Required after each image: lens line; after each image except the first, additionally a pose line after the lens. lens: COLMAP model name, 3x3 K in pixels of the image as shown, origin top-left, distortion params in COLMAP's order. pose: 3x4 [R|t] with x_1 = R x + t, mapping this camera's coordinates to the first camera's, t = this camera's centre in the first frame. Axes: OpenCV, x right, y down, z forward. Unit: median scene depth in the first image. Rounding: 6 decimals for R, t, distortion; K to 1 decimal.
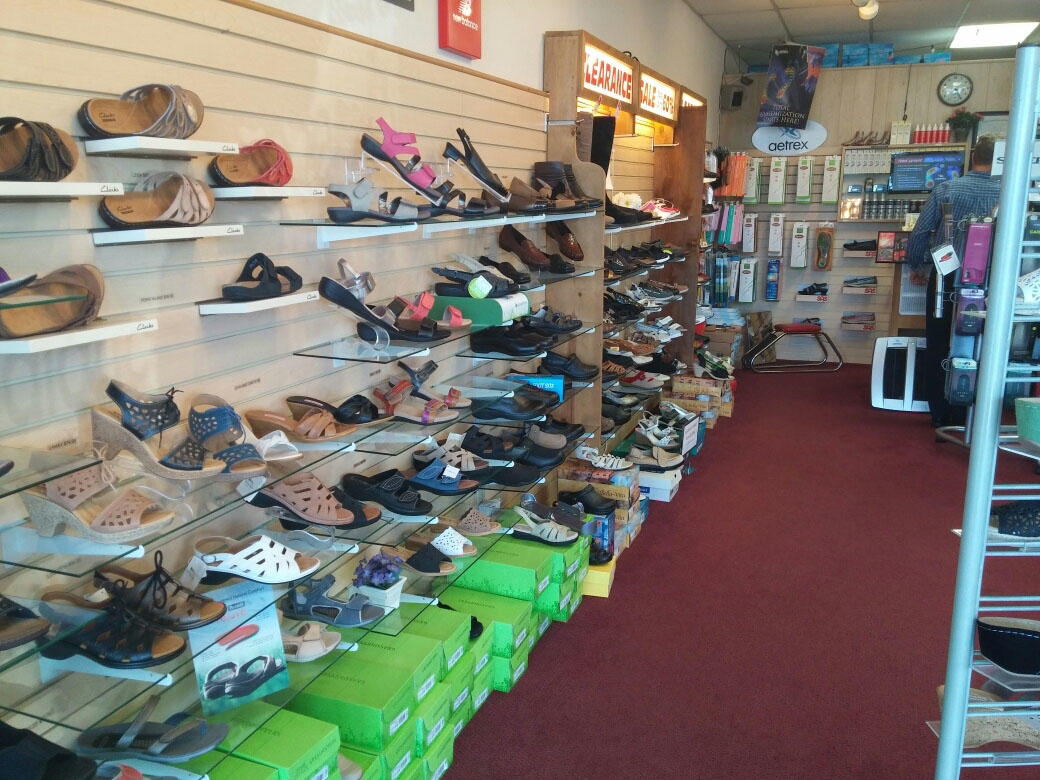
lens RADIAL K [[886.4, 0, 516.4], [0, 886.4, 411.2], [0, 0, 1]] dist [0.072114, -0.096596]
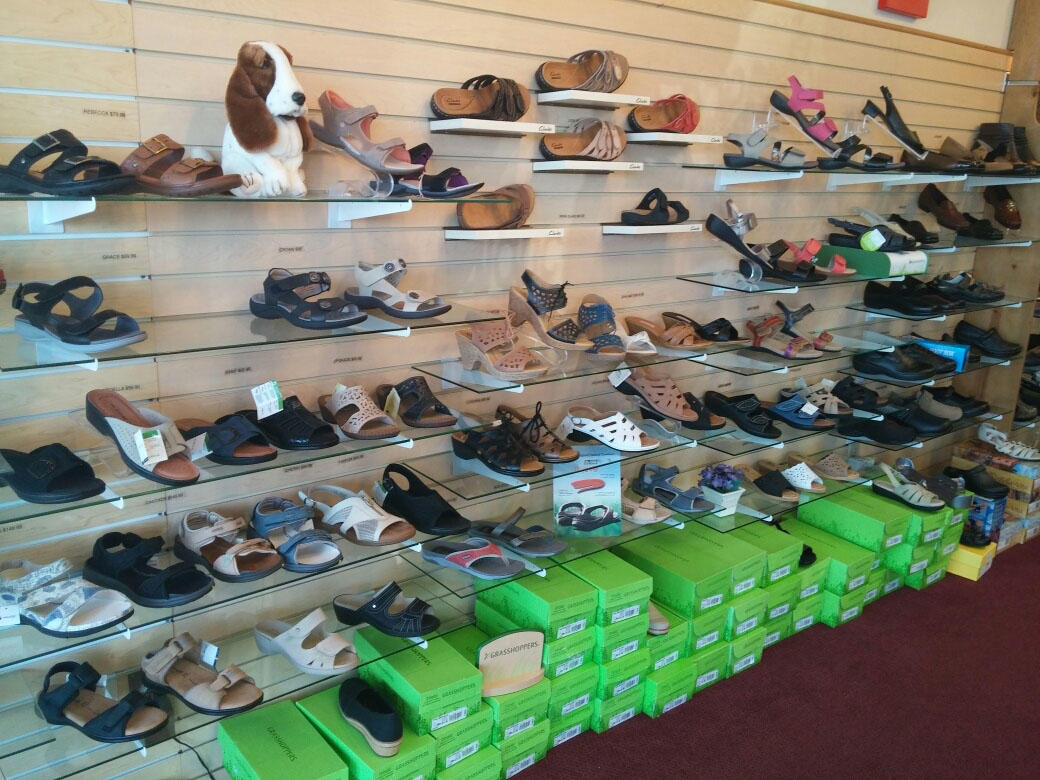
lens RADIAL K [[886.4, 0, 516.4], [0, 886.4, 411.2], [0, 0, 1]] dist [0.072114, -0.096596]
pose [[0.869265, 0.175038, -0.462321, 0.138321], [-0.158127, 0.984533, 0.075438, 0.053131], [0.468374, 0.007530, 0.883498, -0.145469]]
